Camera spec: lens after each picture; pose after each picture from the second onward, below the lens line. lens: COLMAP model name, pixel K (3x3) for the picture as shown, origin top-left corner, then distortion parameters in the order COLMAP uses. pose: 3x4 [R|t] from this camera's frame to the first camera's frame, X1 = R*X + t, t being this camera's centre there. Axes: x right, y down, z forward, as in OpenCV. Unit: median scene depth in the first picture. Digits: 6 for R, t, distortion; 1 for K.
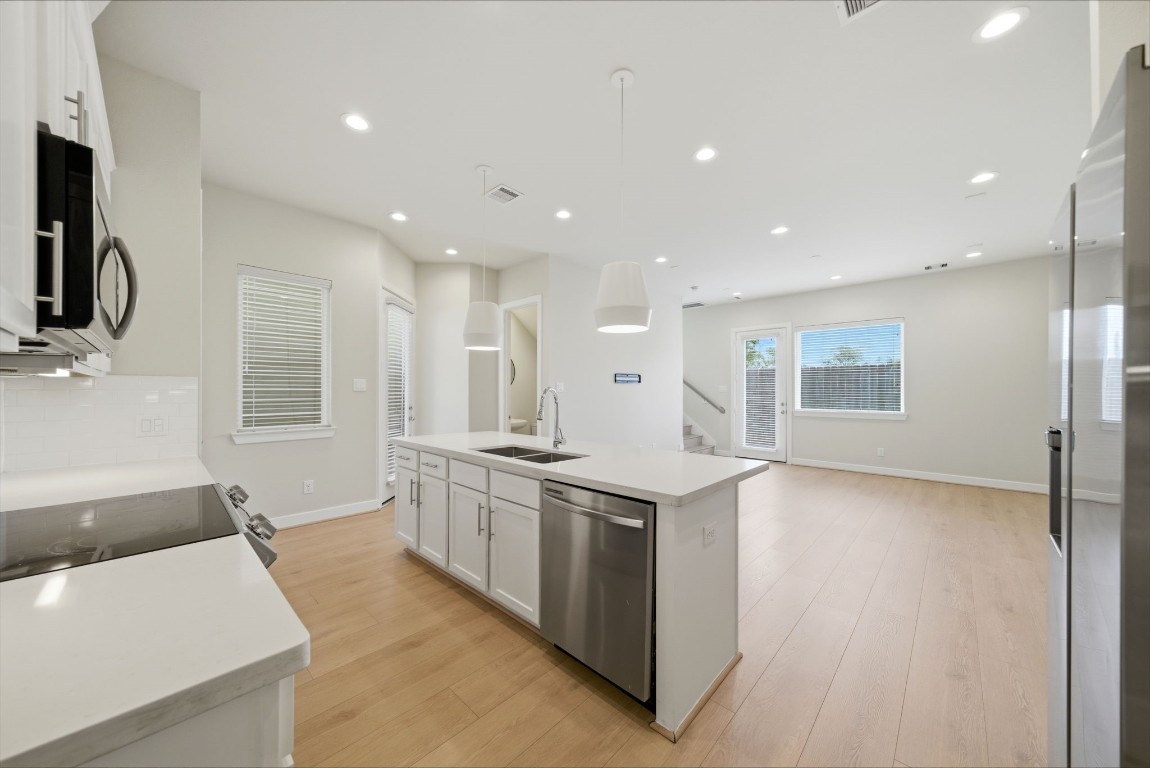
lens RADIAL K [[392.0, 0, 569.2], [0, 392.0, 388.6], [0, 0, 1]] dist [0.002430, 0.000088]
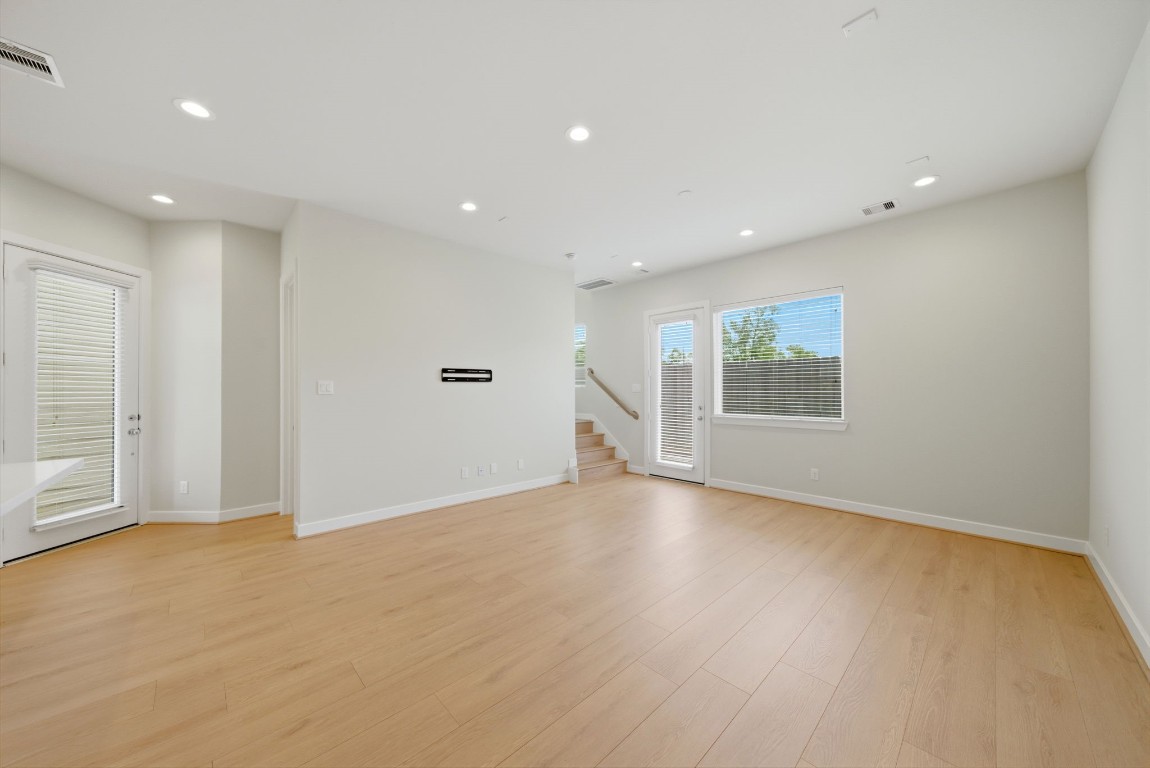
lens RADIAL K [[392.0, 0, 577.2], [0, 392.0, 387.6], [0, 0, 1]] dist [0.002430, 0.000088]
pose [[0.998837, -0.008090, -0.047523, 0.377673], [0.007901, 0.999960, -0.004152, 0.002353], [0.047555, 0.003771, 0.998862, 0.249722]]
